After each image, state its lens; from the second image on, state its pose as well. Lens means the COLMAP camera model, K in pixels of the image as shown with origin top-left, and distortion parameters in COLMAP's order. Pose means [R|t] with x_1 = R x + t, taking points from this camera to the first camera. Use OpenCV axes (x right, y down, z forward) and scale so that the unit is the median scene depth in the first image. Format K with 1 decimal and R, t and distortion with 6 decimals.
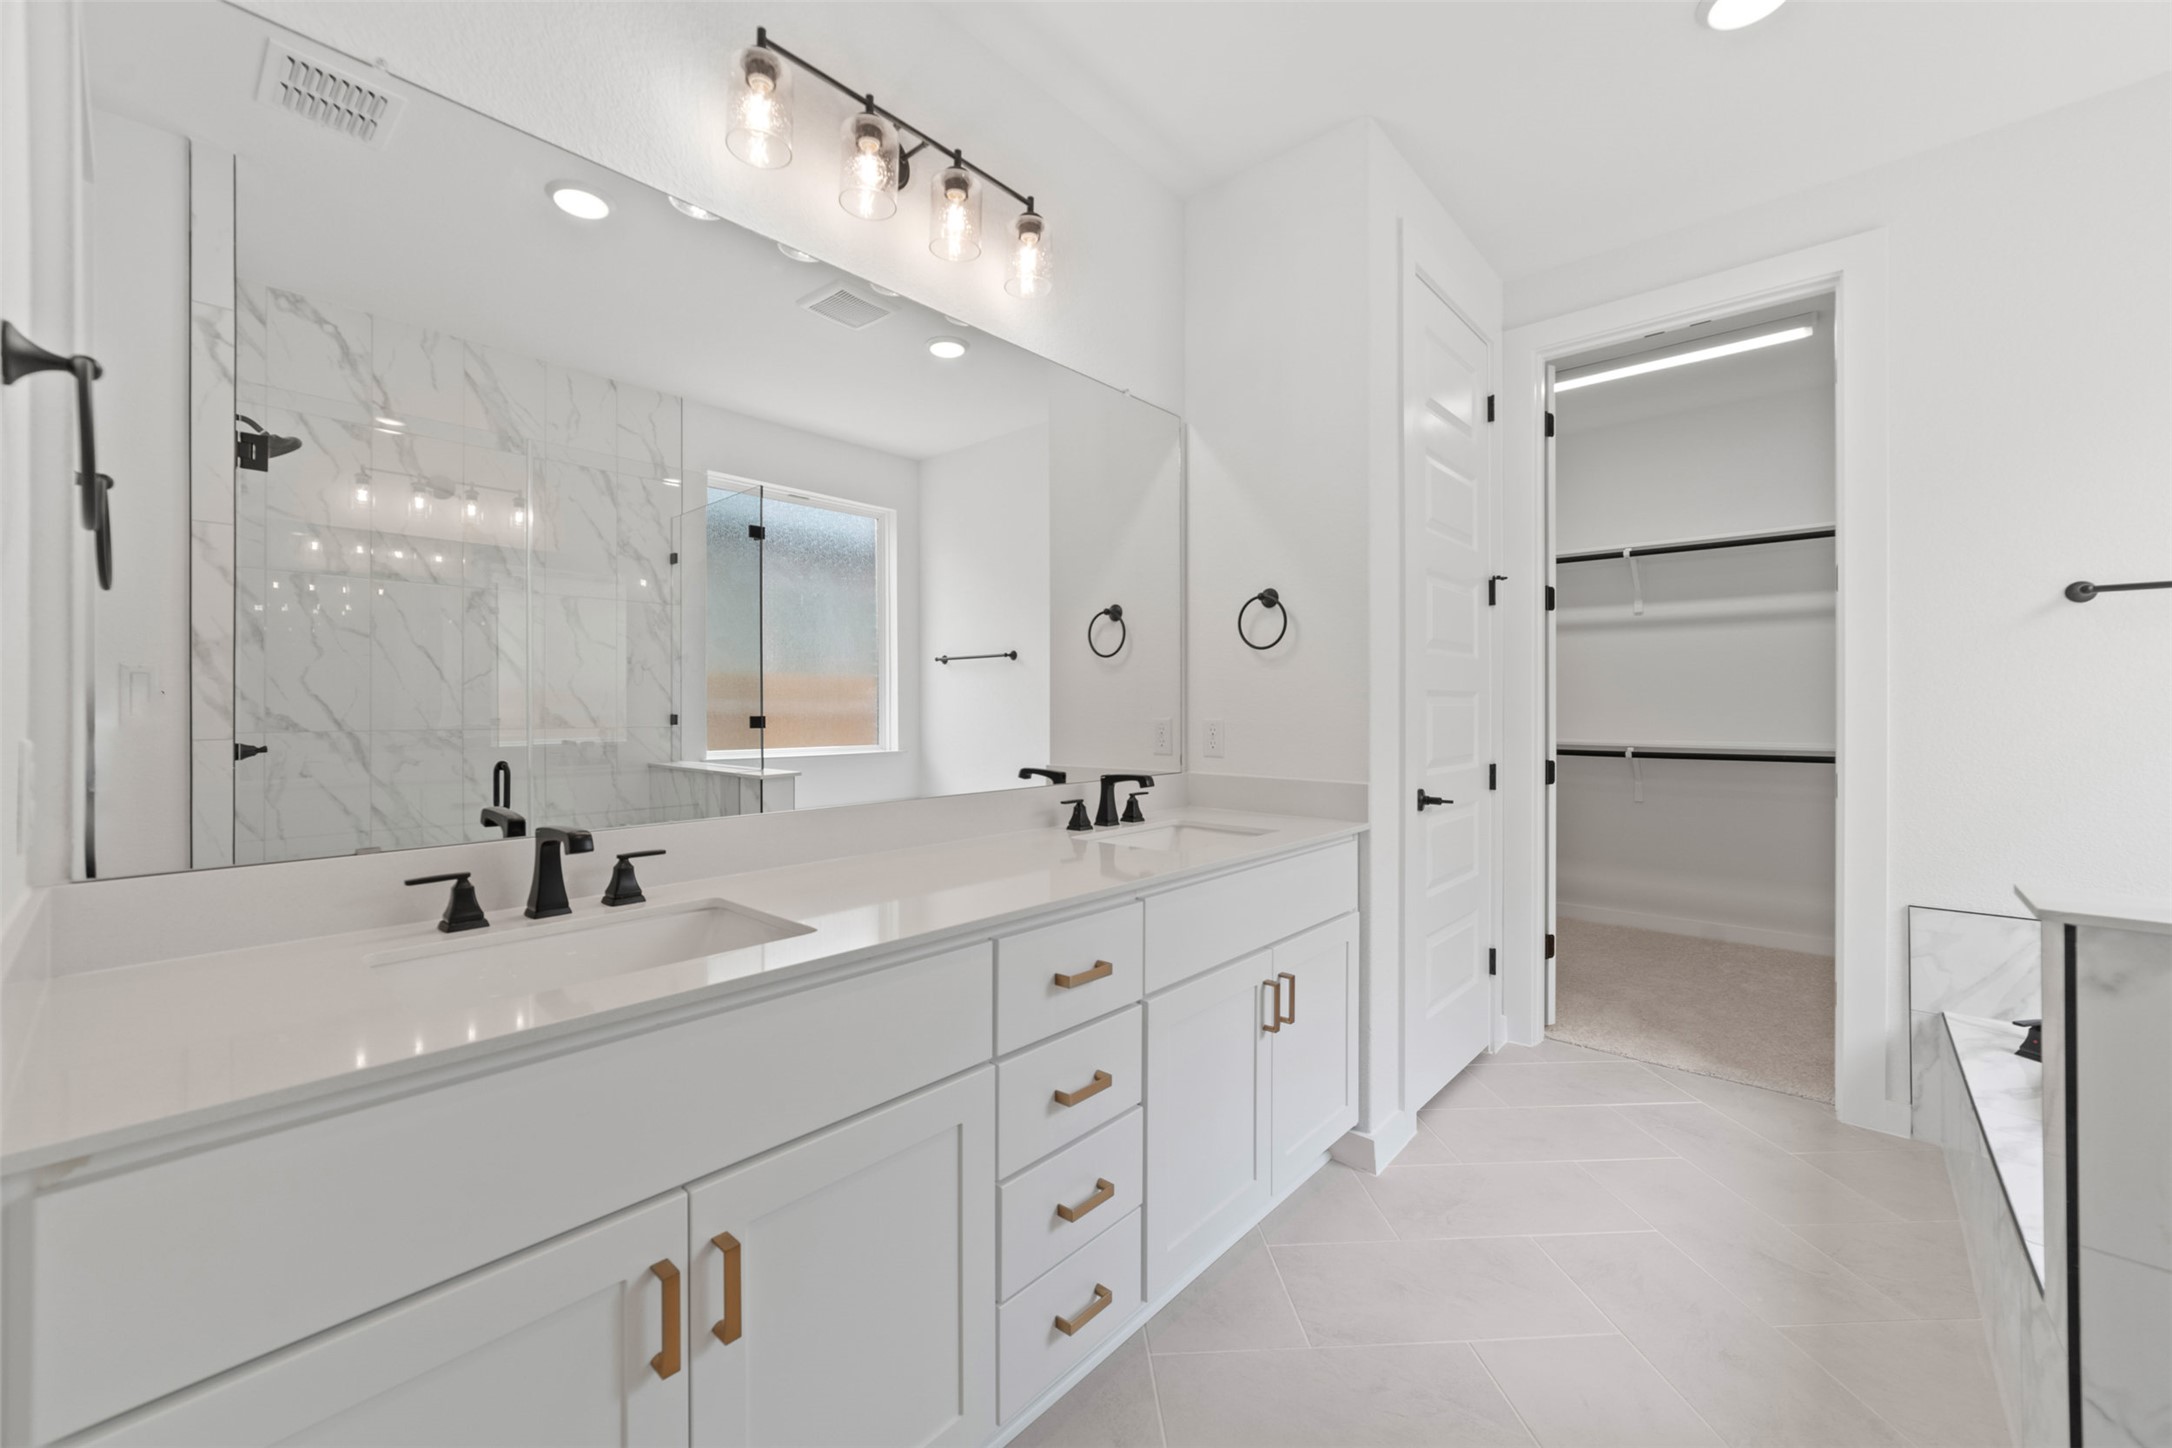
lens RADIAL K [[869.1, 0, 1093.4], [0, 869.1, 719.7], [0, 0, 1]] dist [0.003603, 0.000660]
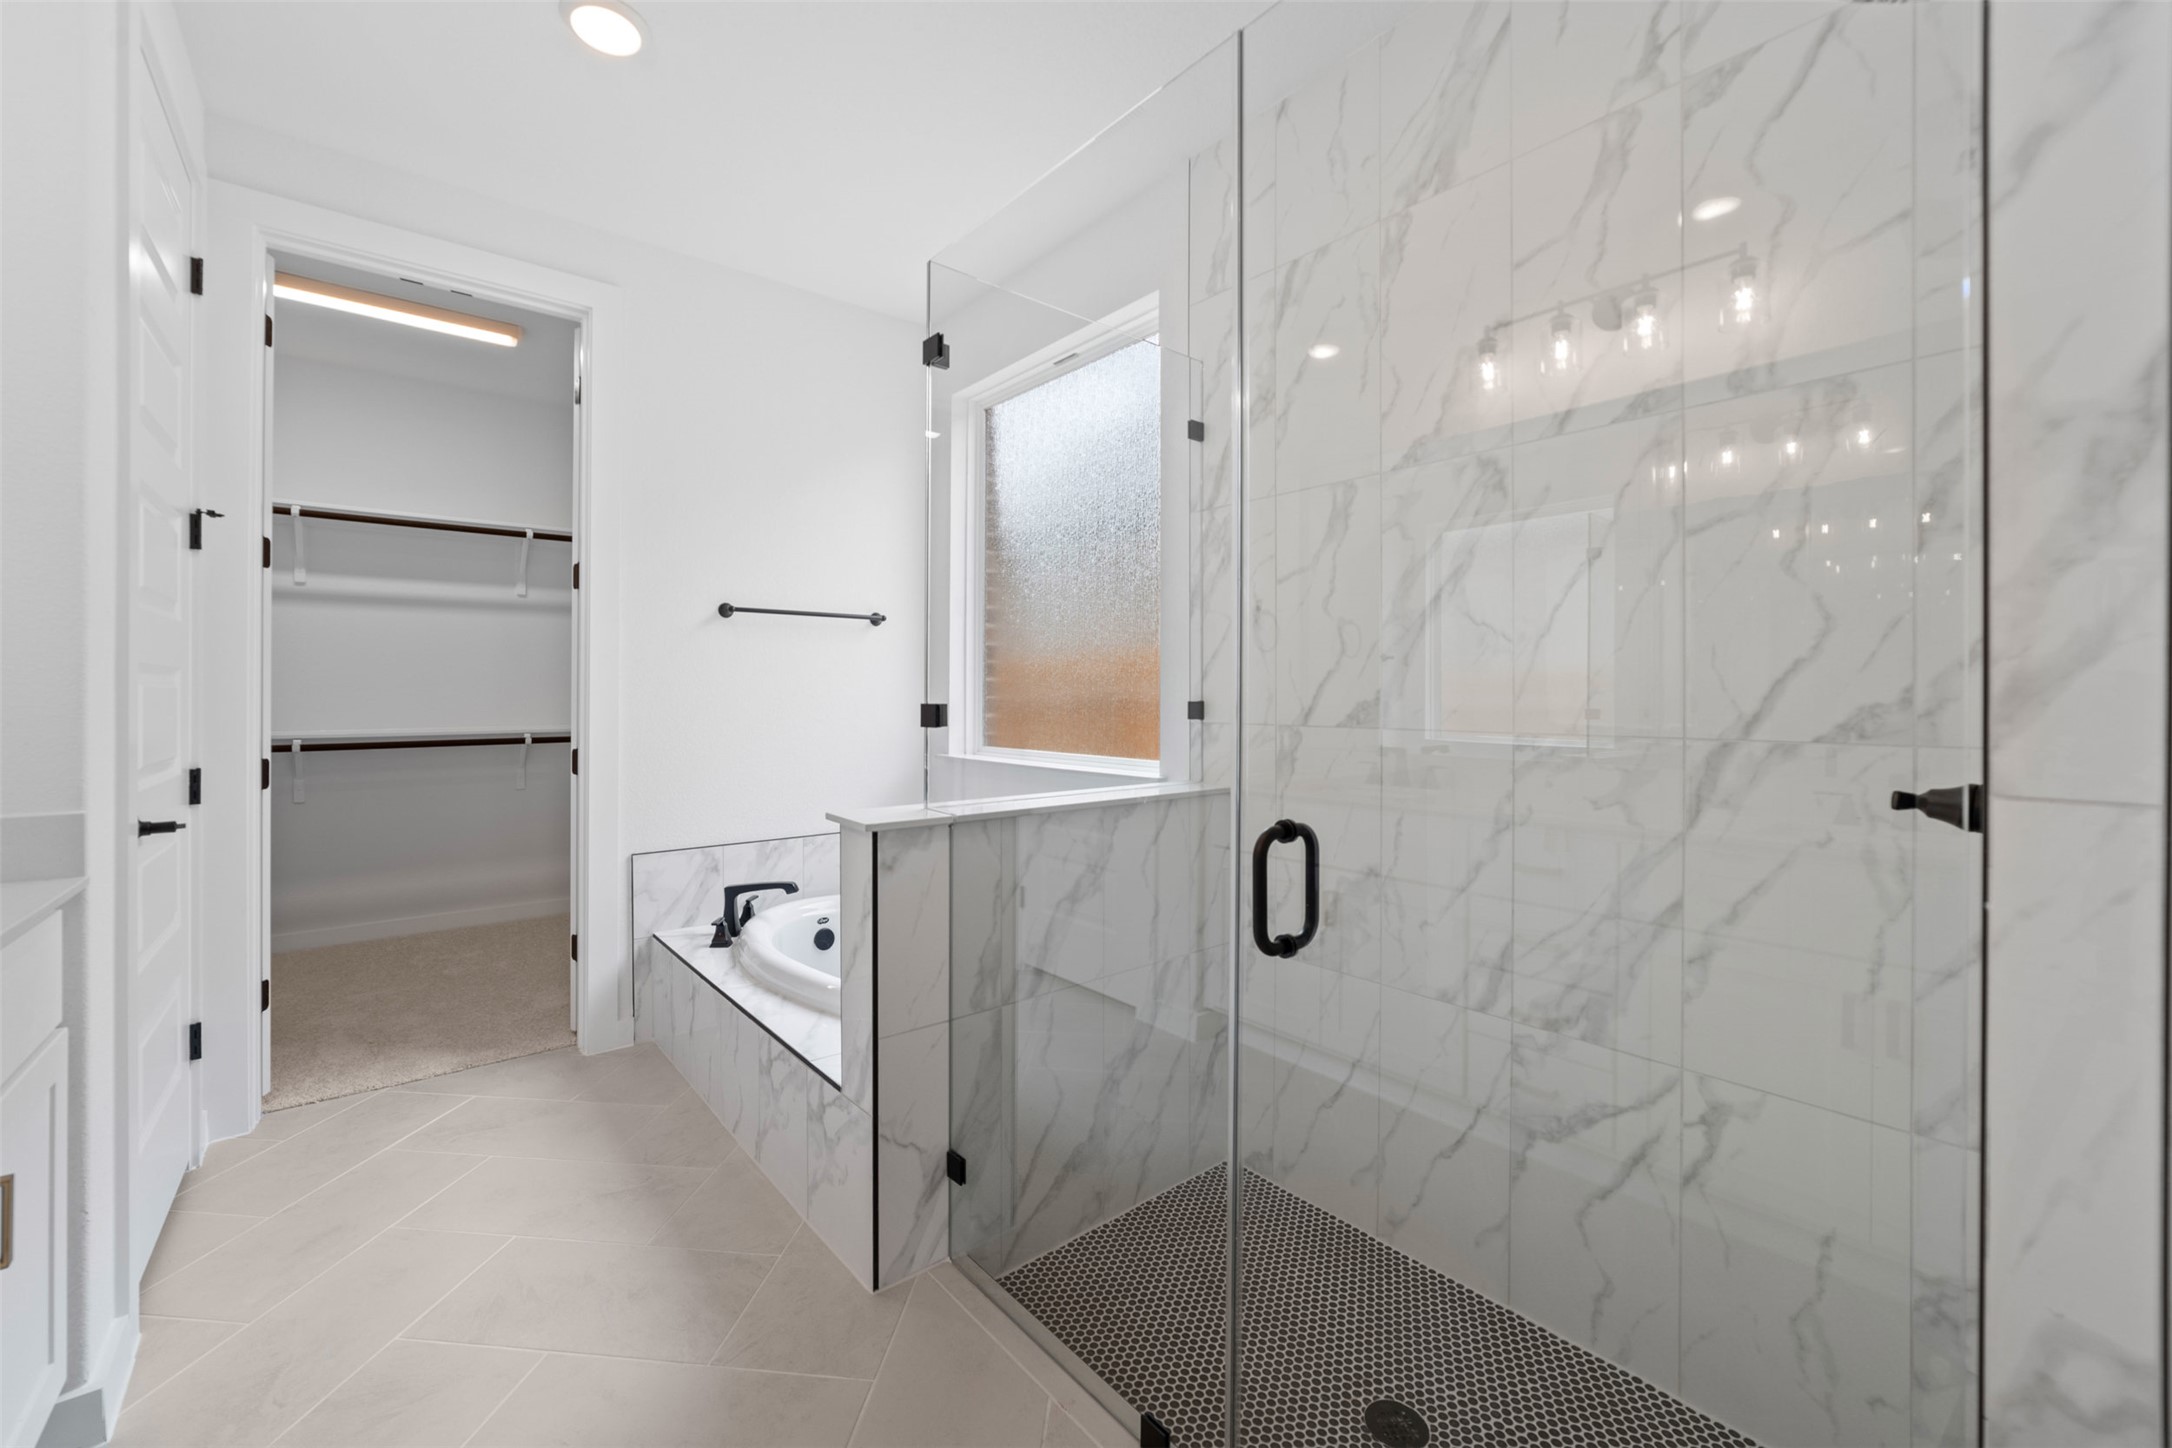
lens RADIAL K [[869.1, 0, 1090.6], [0, 869.1, 701.8], [0, 0, 1]] dist [0.003603, 0.000660]
pose [[0.175644, -0.012885, 0.984369, -0.125581], [0.014372, 0.999841, 0.010523, -0.003048], [-0.984349, 0.012299, 0.175802, 0.132203]]
